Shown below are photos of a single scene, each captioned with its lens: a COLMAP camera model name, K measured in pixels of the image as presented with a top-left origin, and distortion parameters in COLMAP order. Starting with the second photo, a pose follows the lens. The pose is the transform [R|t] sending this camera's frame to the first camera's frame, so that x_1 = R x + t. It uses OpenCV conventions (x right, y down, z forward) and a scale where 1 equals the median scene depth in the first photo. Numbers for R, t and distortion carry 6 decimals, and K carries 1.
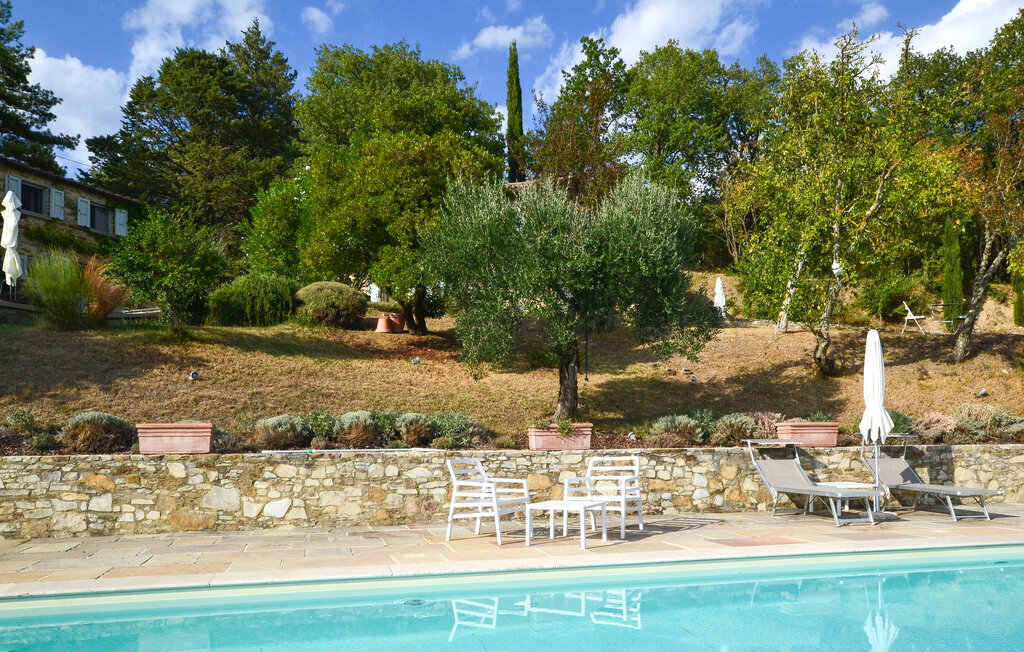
lens RADIAL K [[750.1, 0, 599.1], [0, 750.1, 374.1], [0, 0, 1]] dist [0.008953, -0.001107]
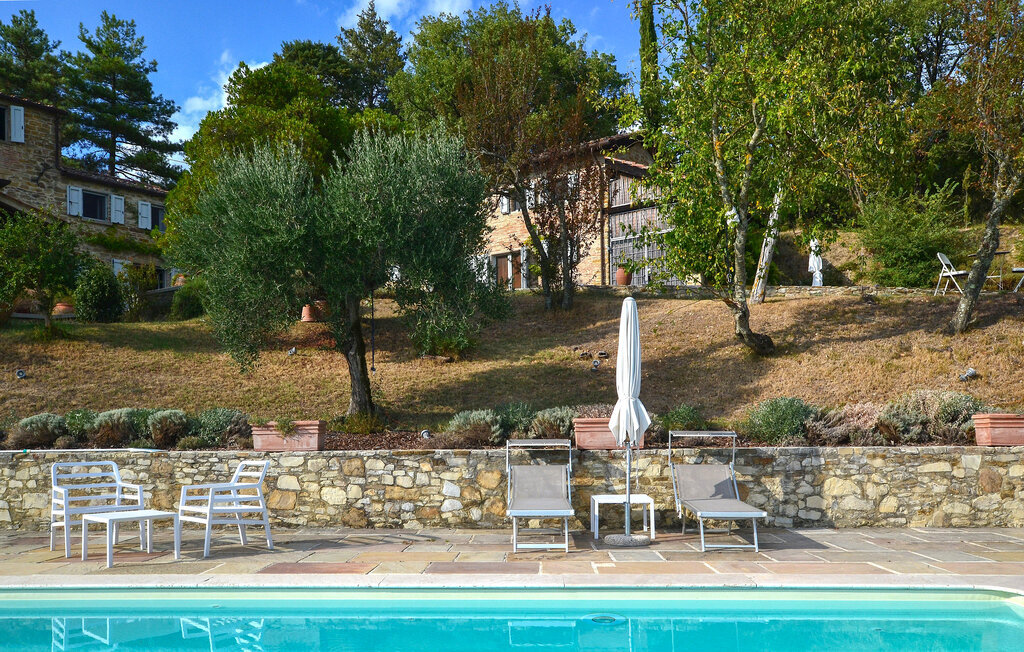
lens RADIAL K [[855.3, 0, 510.8], [0, 855.3, 349.8], [0, 0, 1]] dist [-0.007101, 0.039272]
pose [[0.954402, -0.029029, -0.297110, 0.474774], [0.024921, 0.999534, -0.017606, 0.006849], [0.297483, 0.009399, 0.954681, 0.119755]]
